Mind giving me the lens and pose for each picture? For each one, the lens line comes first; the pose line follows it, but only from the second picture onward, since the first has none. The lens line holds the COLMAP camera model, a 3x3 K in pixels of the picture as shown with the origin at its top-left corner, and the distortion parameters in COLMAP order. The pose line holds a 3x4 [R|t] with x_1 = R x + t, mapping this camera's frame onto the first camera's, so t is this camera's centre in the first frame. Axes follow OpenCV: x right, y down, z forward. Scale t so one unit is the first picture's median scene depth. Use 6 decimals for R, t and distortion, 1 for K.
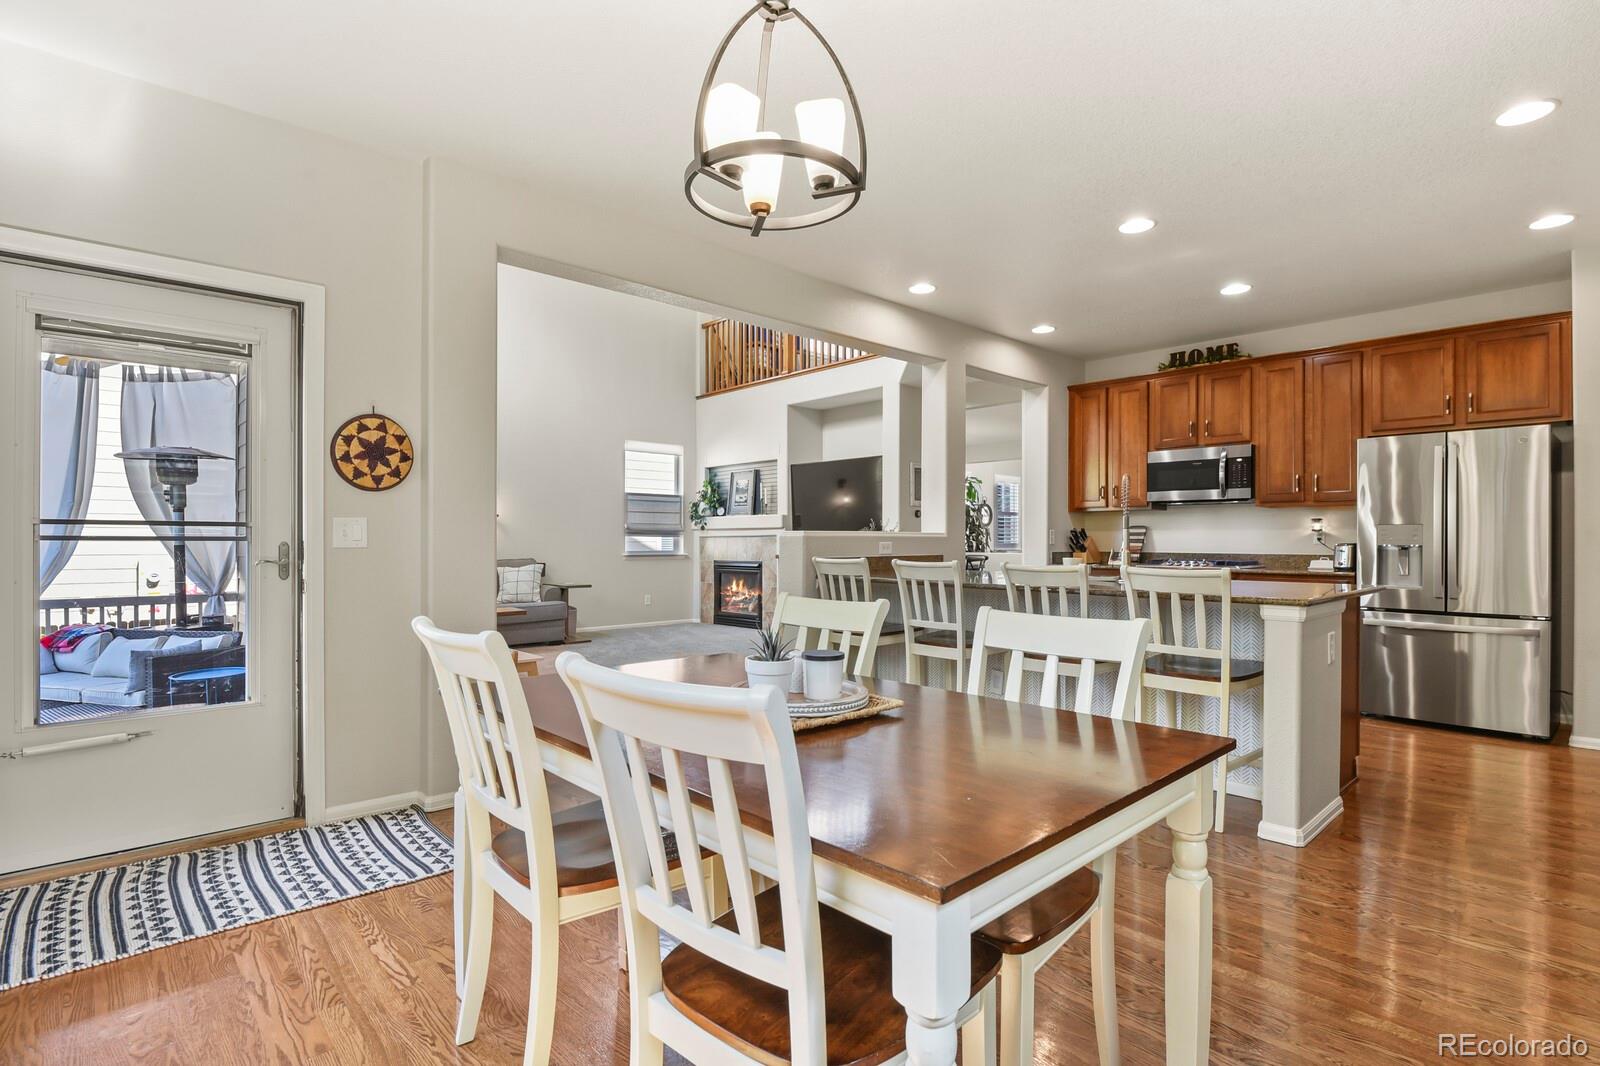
lens RADIAL K [[776.3, 0, 800.2], [0, 776.3, 539.5], [0, 0, 1]] dist [-0.010851, -0.003902]
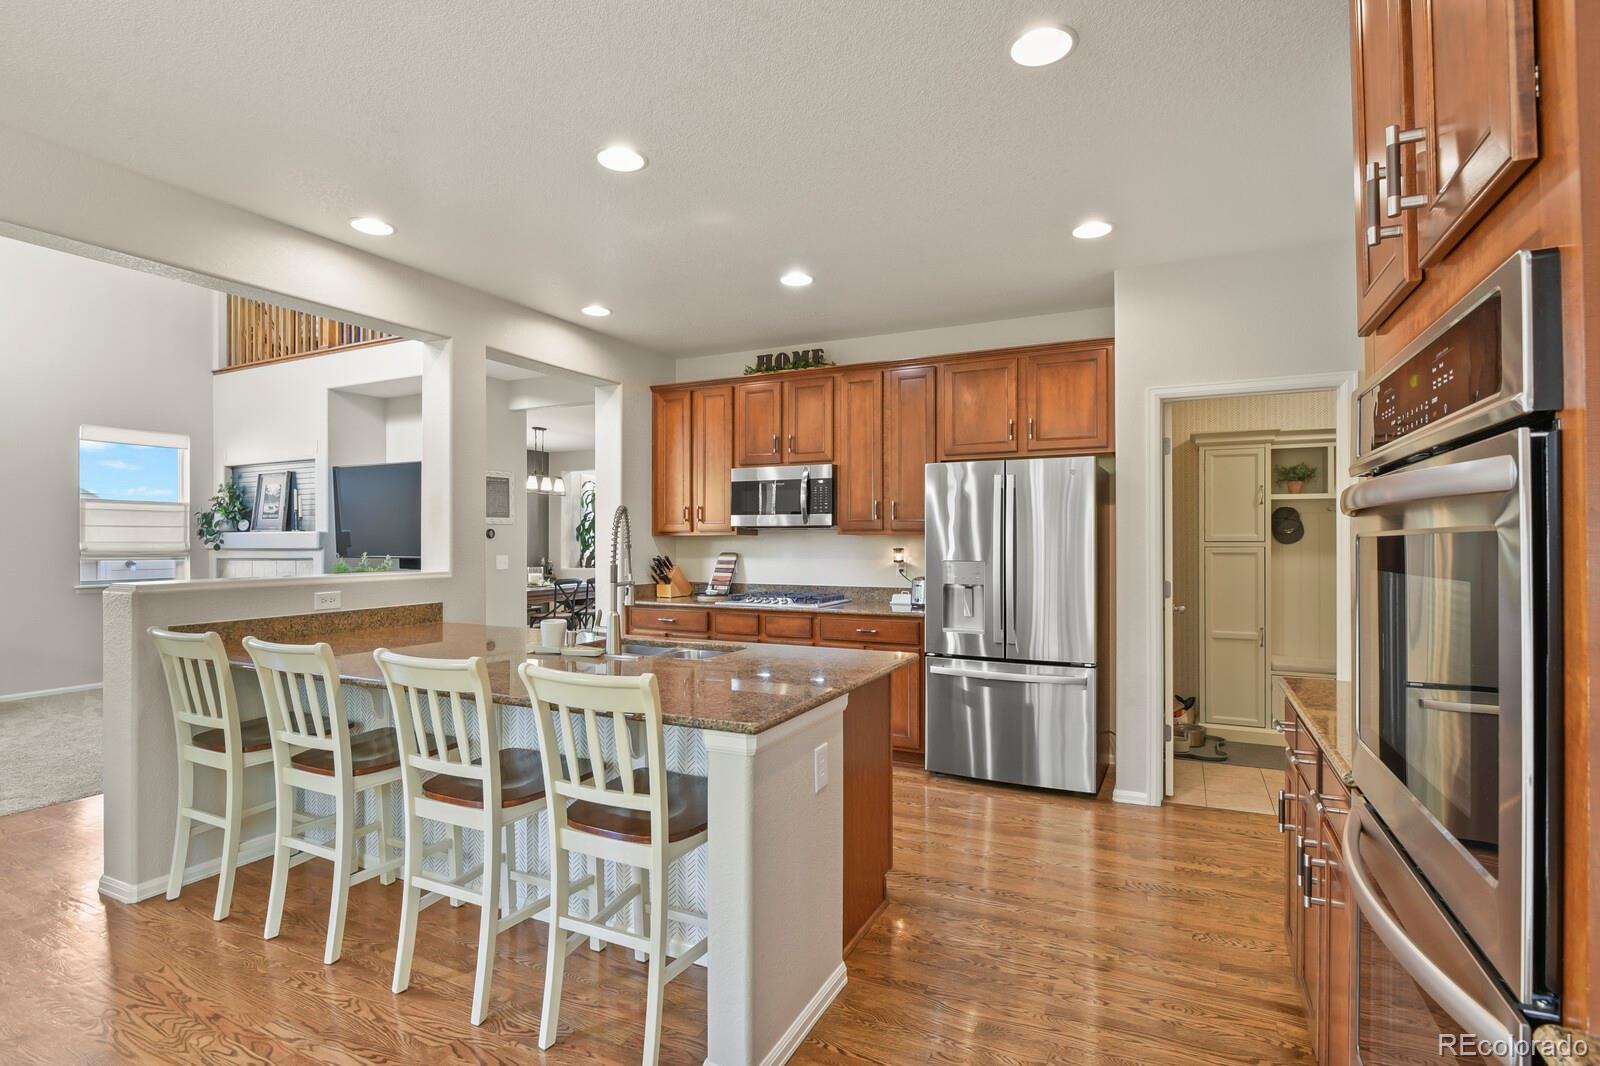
lens RADIAL K [[776.3, 0, 801.4], [0, 776.3, 537.4], [0, 0, 1]] dist [-0.010851, -0.003902]
pose [[0.929904, -0.001674, 0.367799, 0.192481], [0.002938, 0.999992, -0.002877, -0.031959], [-0.367791, 0.003756, 0.929901, 0.163351]]
